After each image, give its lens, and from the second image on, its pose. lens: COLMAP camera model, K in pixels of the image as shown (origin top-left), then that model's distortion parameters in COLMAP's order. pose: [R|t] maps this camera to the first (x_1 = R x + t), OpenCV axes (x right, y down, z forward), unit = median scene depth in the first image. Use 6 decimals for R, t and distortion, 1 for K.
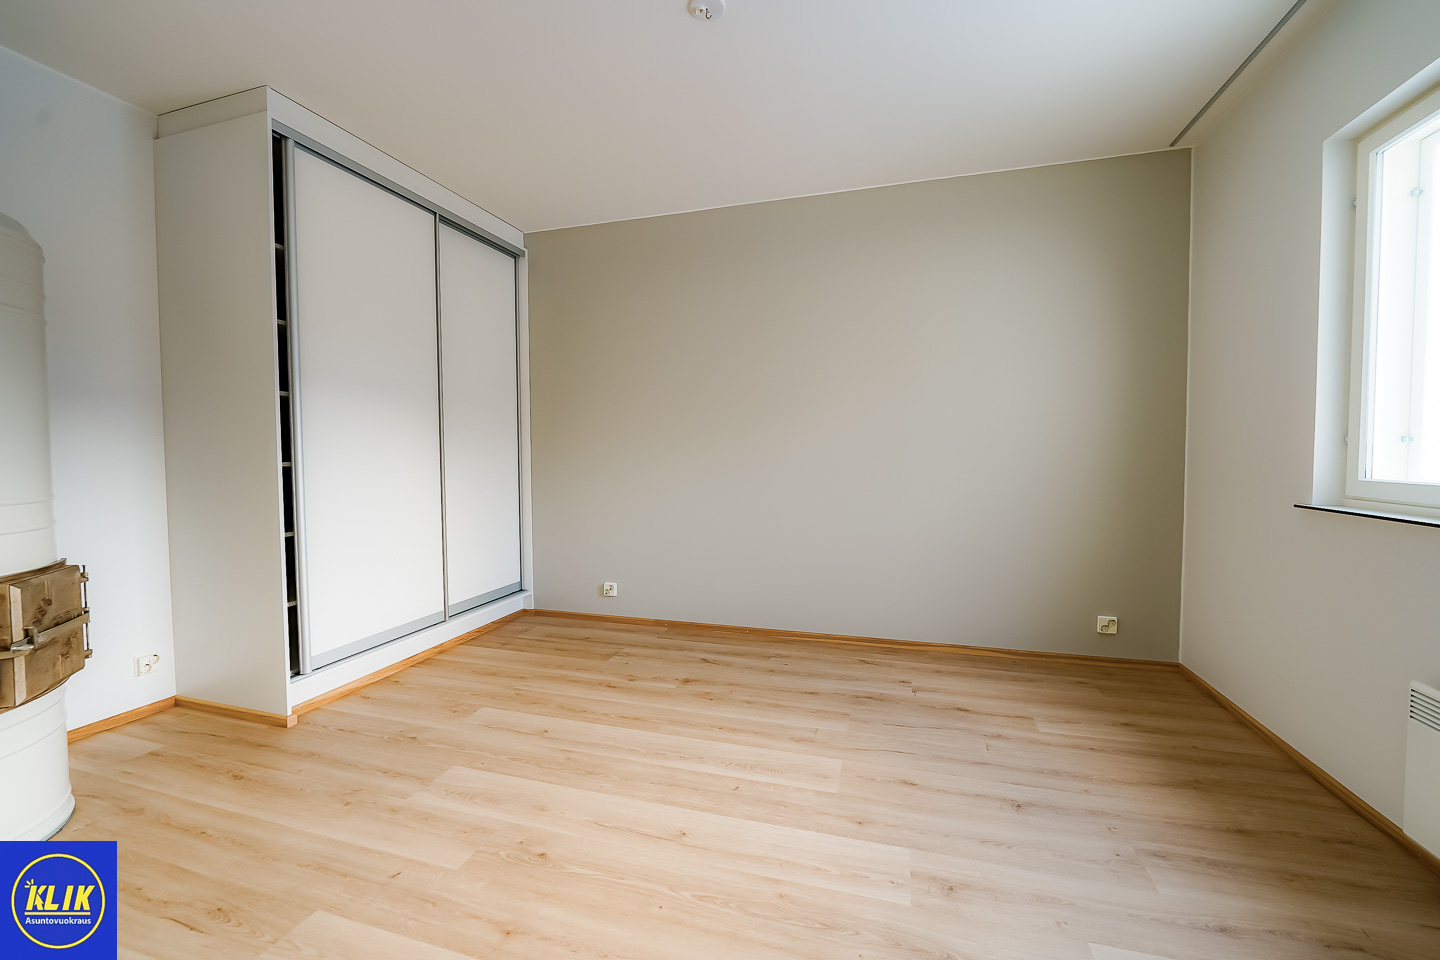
lens RADIAL K [[582.1, 0, 721.2], [0, 582.1, 466.0], [0, 0, 1]] dist [-0.004603, -0.001929]
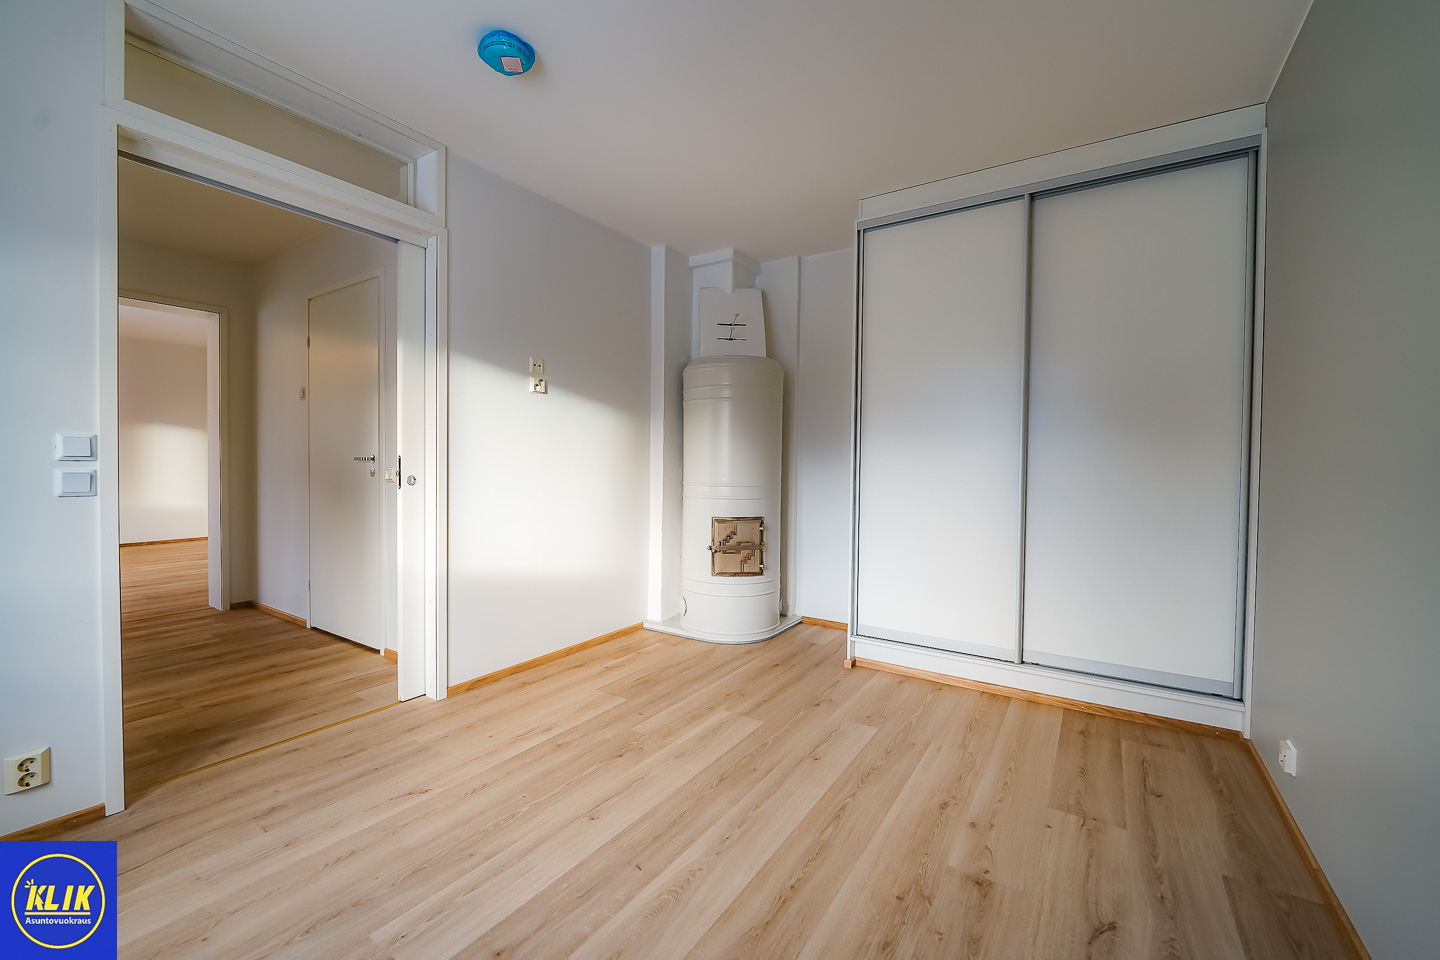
lens RADIAL K [[582.1, 0, 721.8], [0, 582.1, 484.1], [0, 0, 1]] dist [-0.004603, -0.001929]
pose [[-0.277097, 0.036519, -0.960148, 0.675248], [-0.034026, 0.998278, 0.047789, -0.039908], [0.960239, 0.045912, -0.275377, 1.140137]]
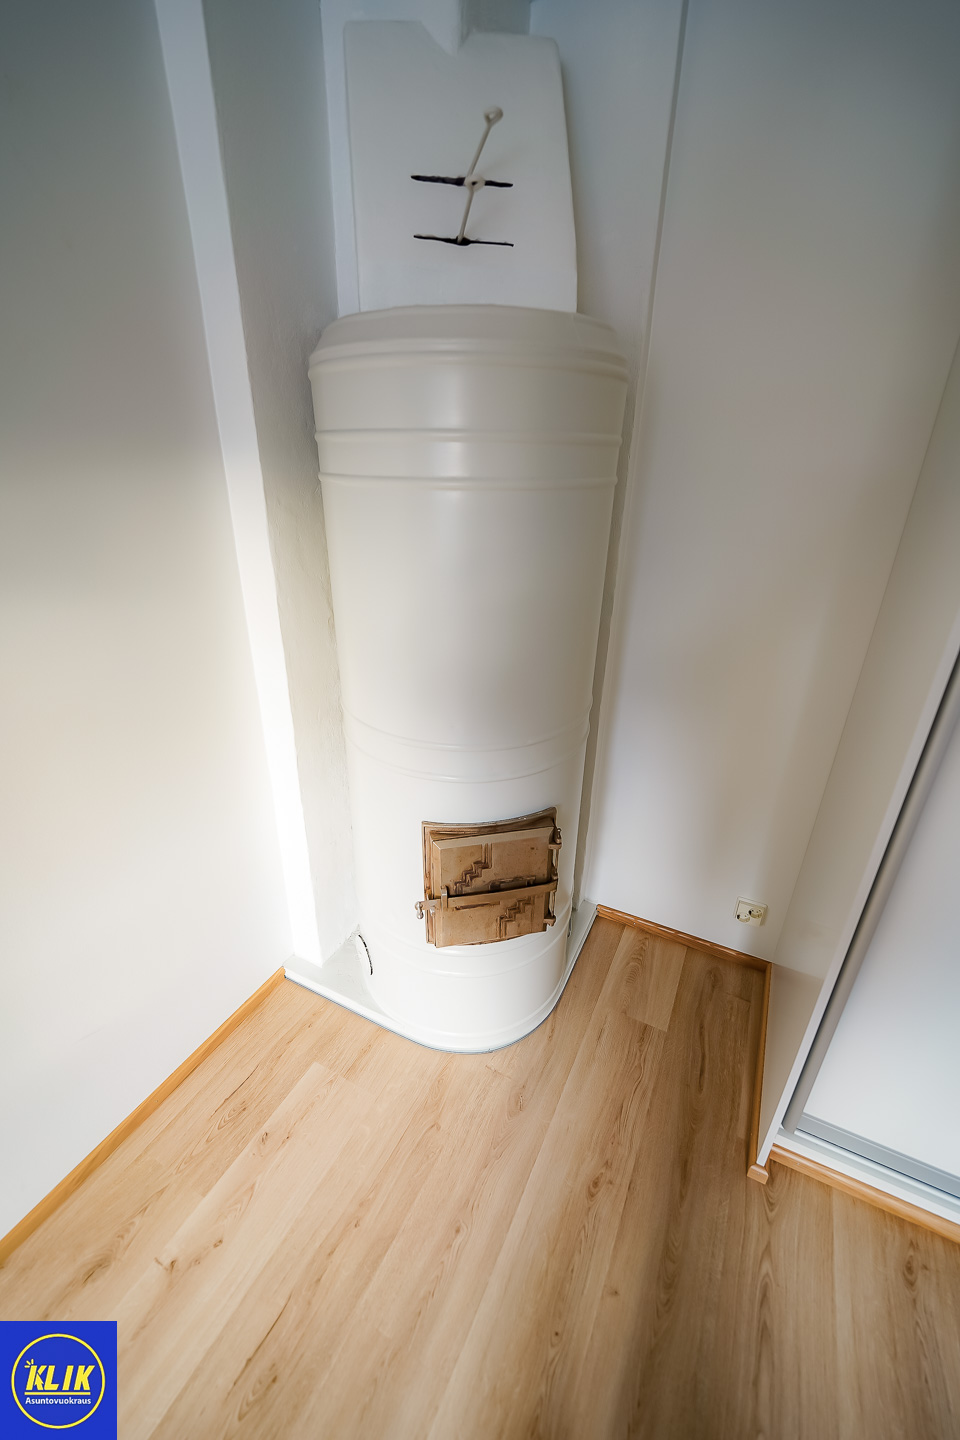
lens RADIAL K [[582.1, 0, 483.0], [0, 582.1, 712.7], [0, 0, 1]] dist [-0.004603, -0.001929]
pose [[-0.176663, 0.404120, -0.897484, -0.378445], [-0.036819, 0.908474, 0.416317, -0.226547], [0.983583, 0.106592, -0.145614, 0.811048]]
